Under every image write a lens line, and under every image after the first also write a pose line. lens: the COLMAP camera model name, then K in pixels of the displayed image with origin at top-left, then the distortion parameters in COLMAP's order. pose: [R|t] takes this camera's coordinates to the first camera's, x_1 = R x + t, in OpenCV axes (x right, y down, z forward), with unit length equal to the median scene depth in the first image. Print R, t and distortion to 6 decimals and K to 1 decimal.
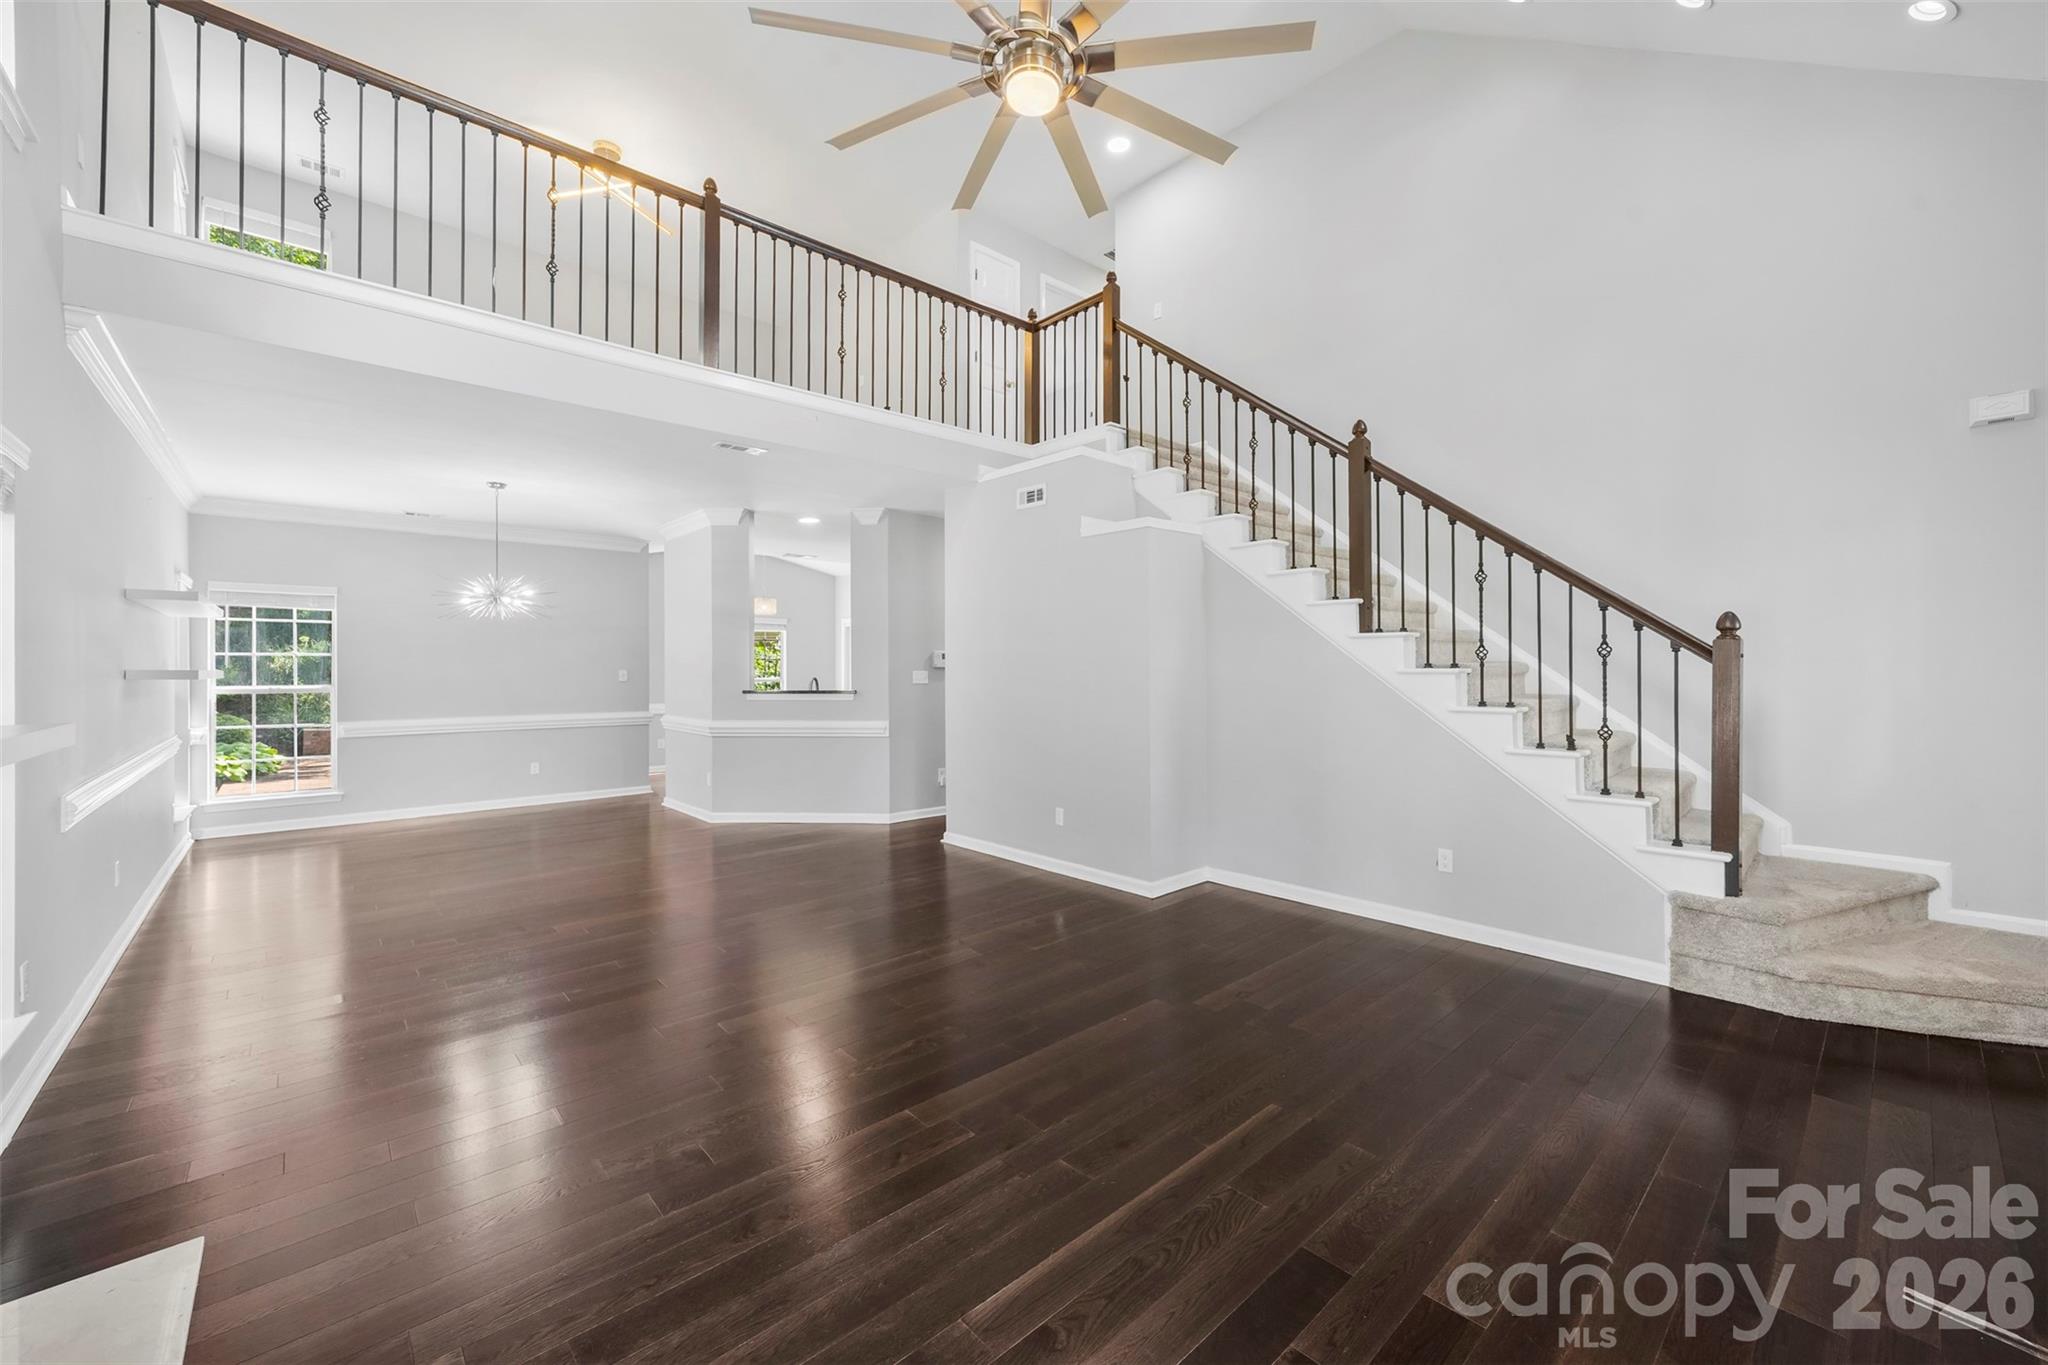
lens RADIAL K [[796.7, 0, 1045.8], [0, 796.7, 665.9], [0, 0, 1]] dist [-0.003535, -0.000117]
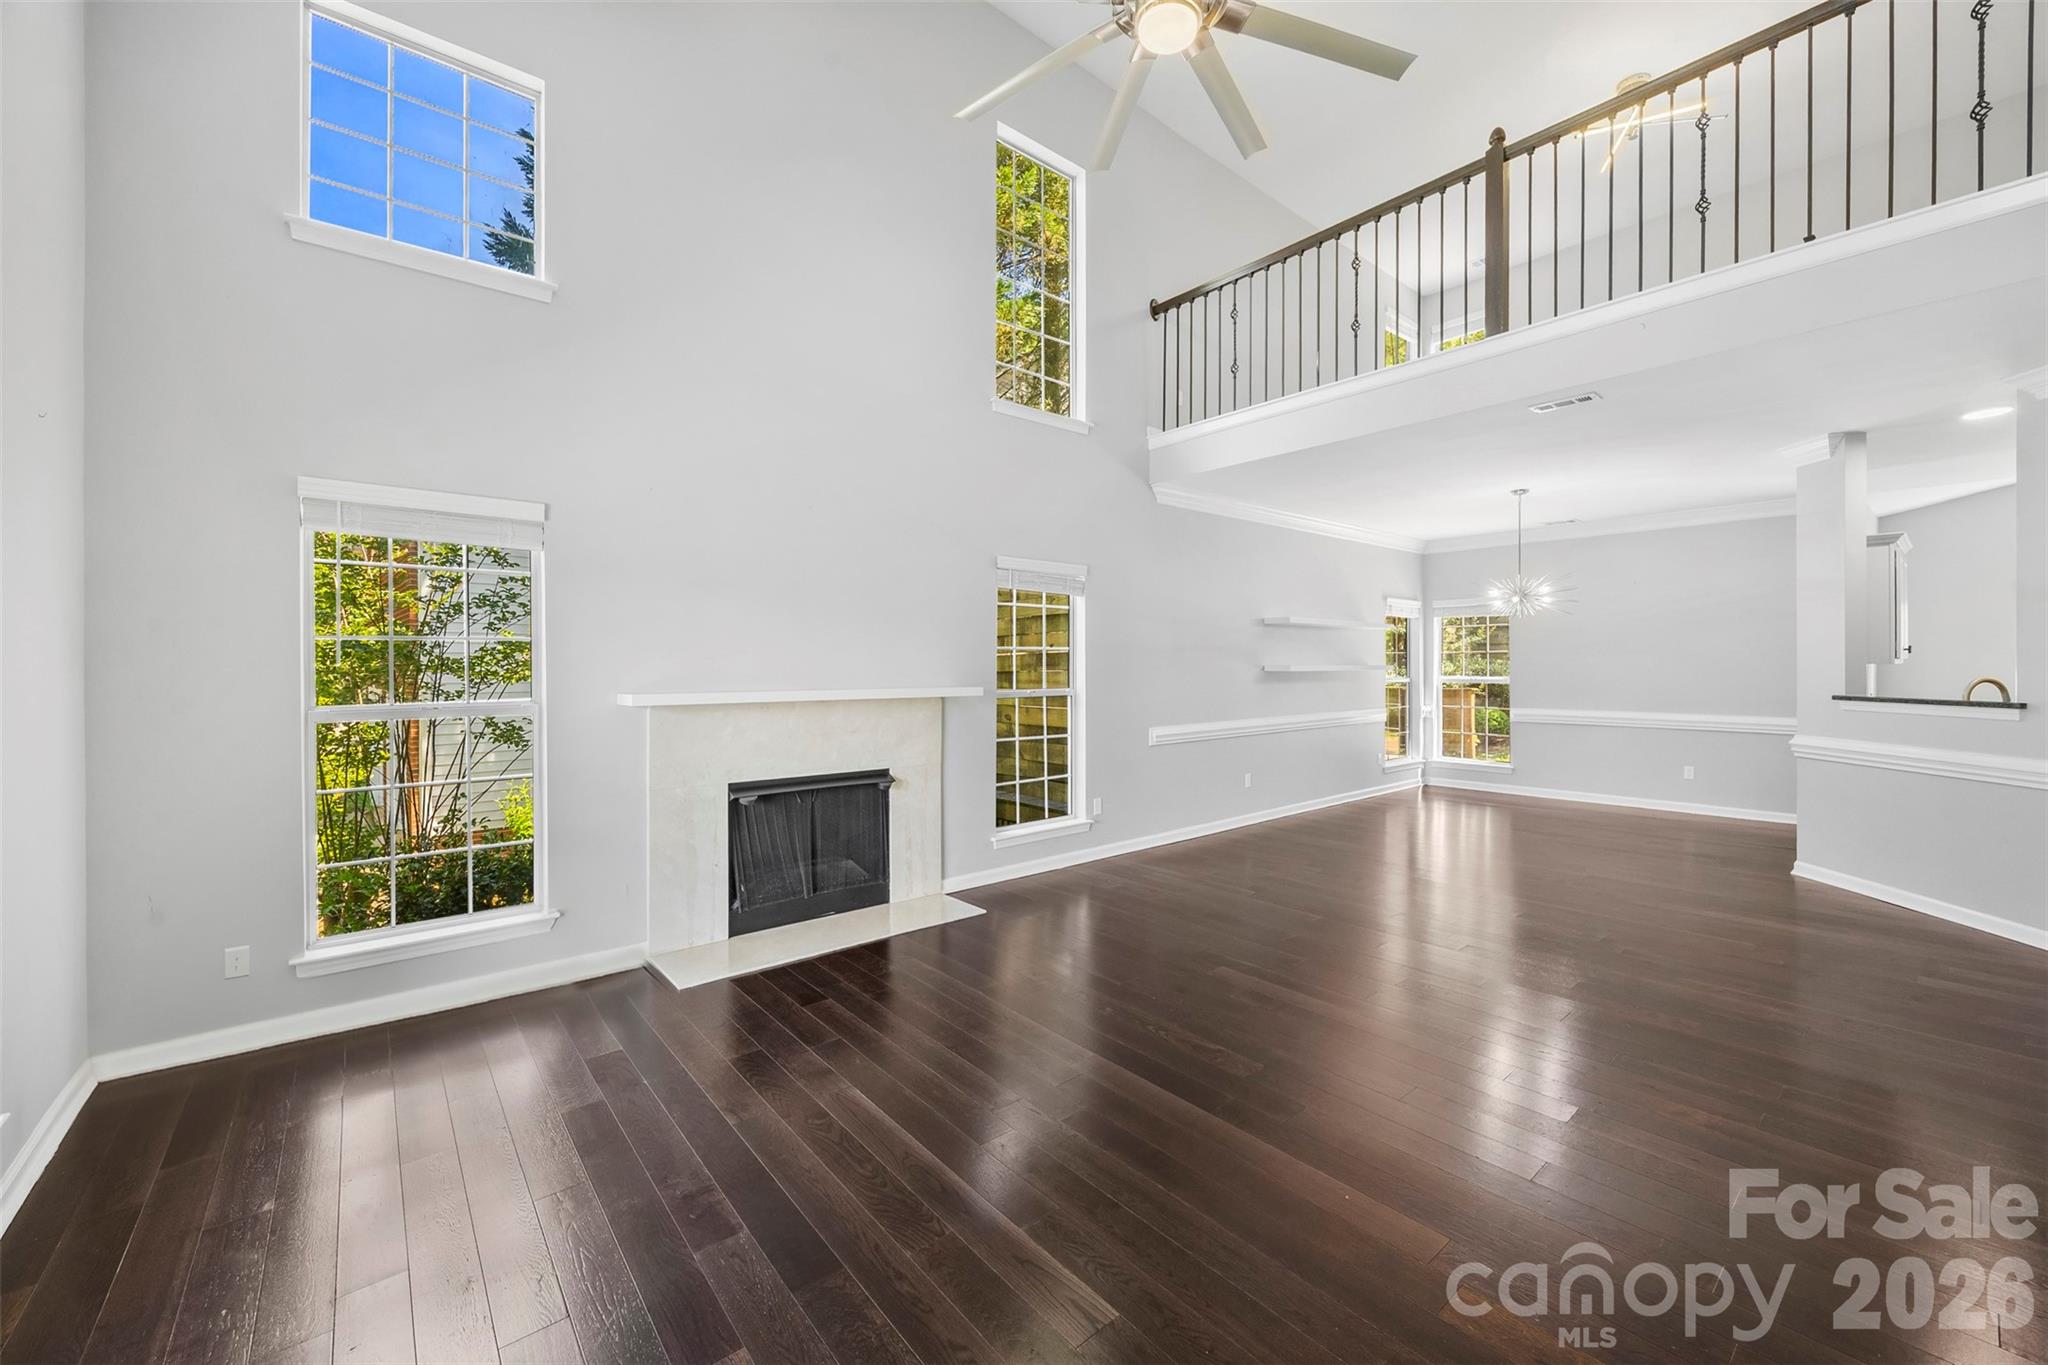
lens RADIAL K [[793.3, 0, 1034.0], [0, 793.3, 664.7], [0, 0, 1]] dist [-0.000917, -0.000536]
pose [[-0.047723, 0.001356, -0.998860, 0.378031], [0.011110, 0.999938, 0.000827, -0.004355], [0.998799, -0.011058, -0.047735, 0.376288]]
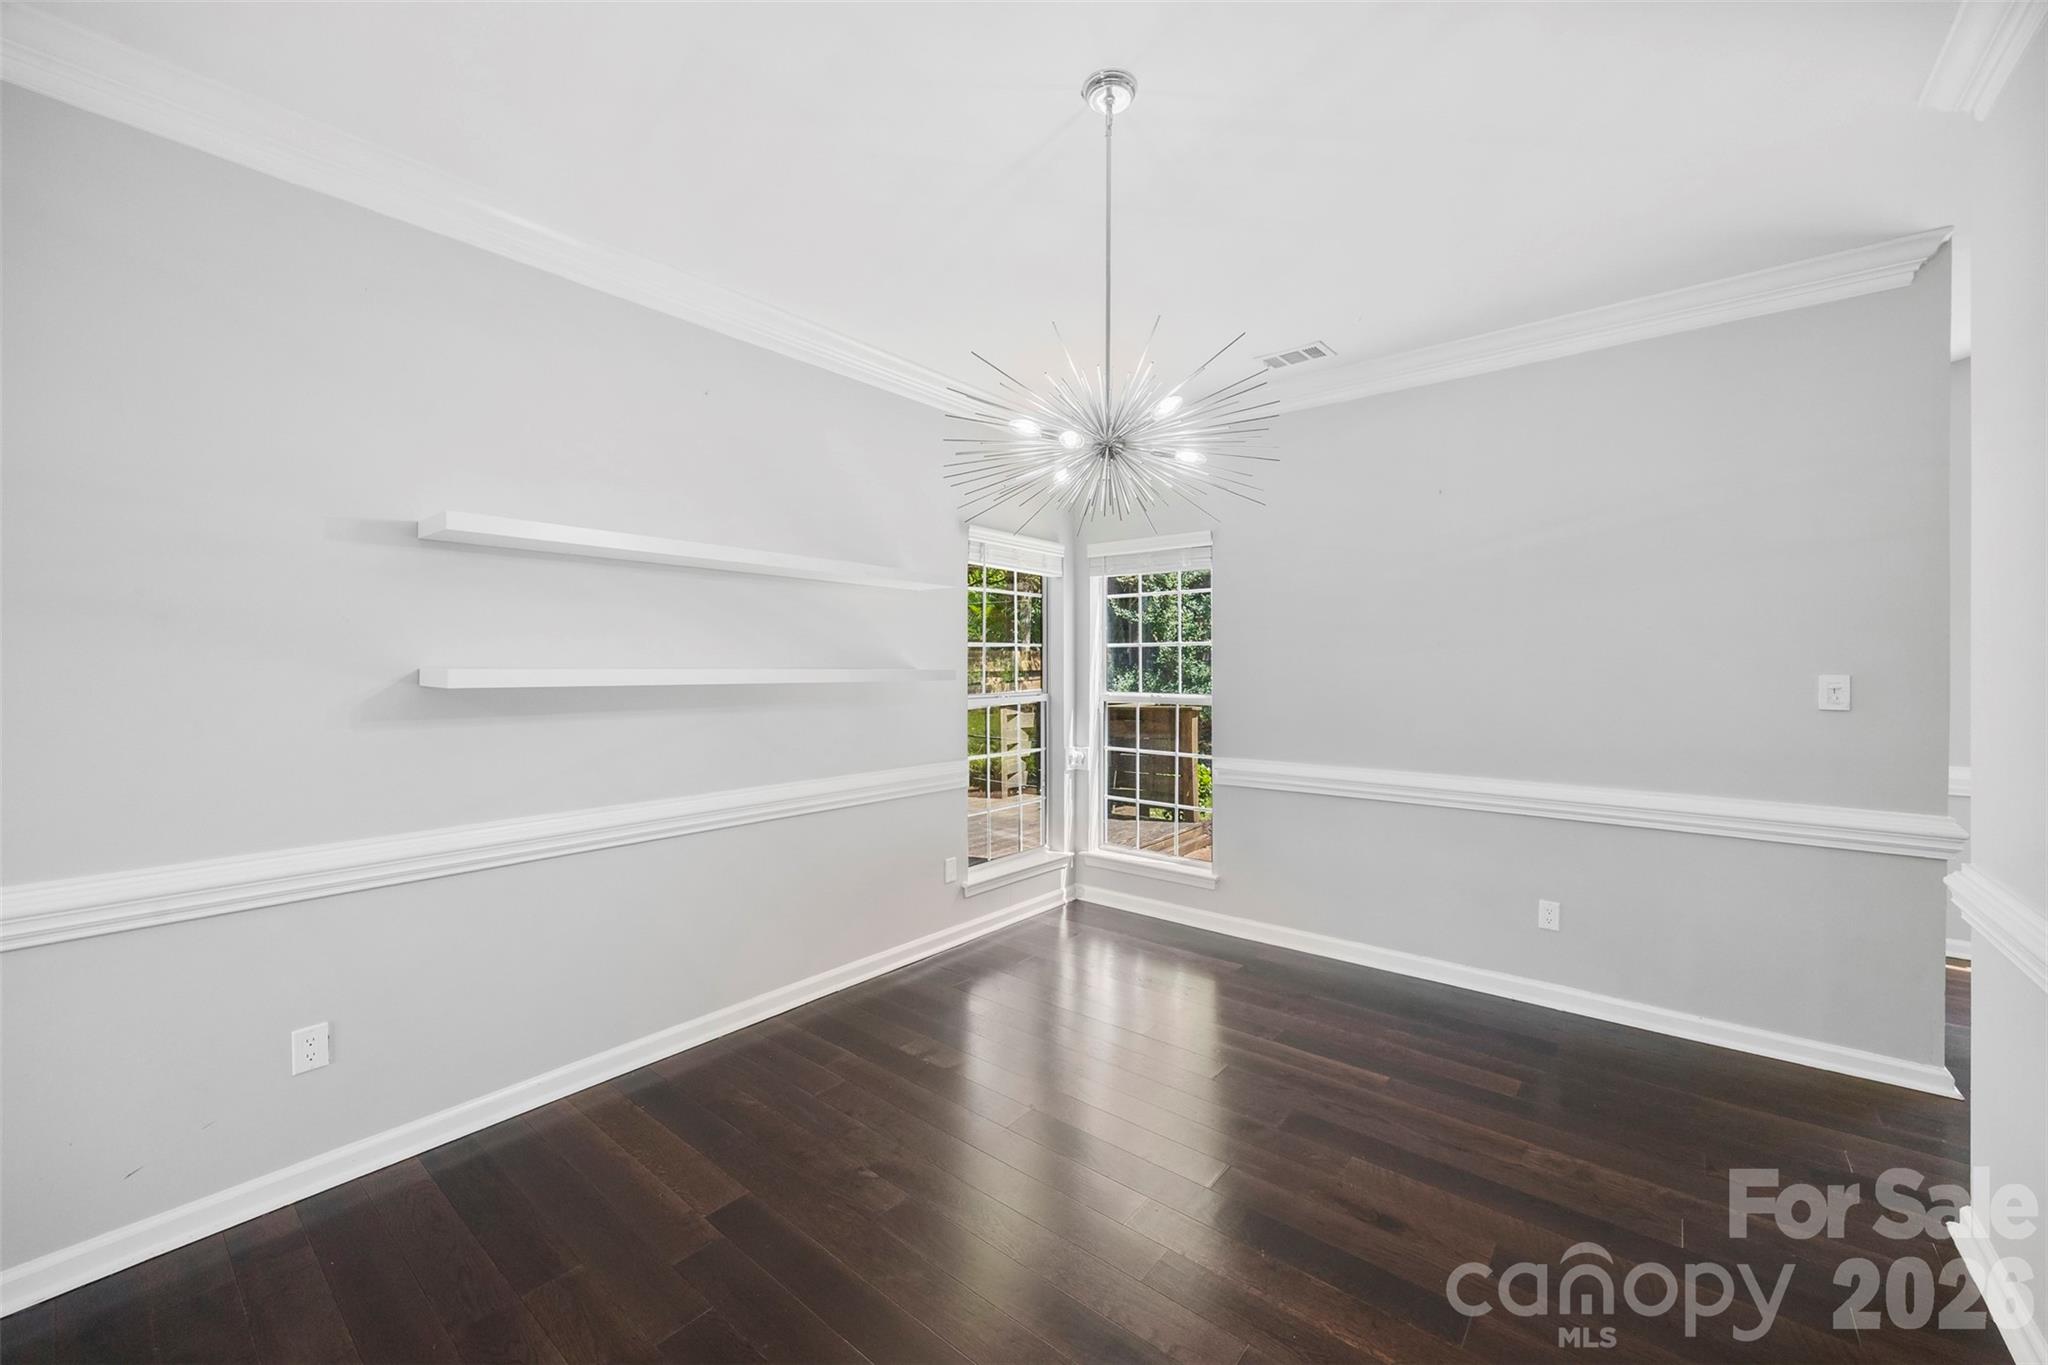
lens RADIAL K [[793.3, 0, 1034.0], [0, 793.3, 664.7], [0, 0, 1]] dist [-0.000917, -0.000536]
pose [[0.128882, 0.002472, -0.991657, -0.347980], [0.002959, 0.999991, 0.002877, -0.000421], [0.991656, -0.003305, 0.128873, 0.870562]]
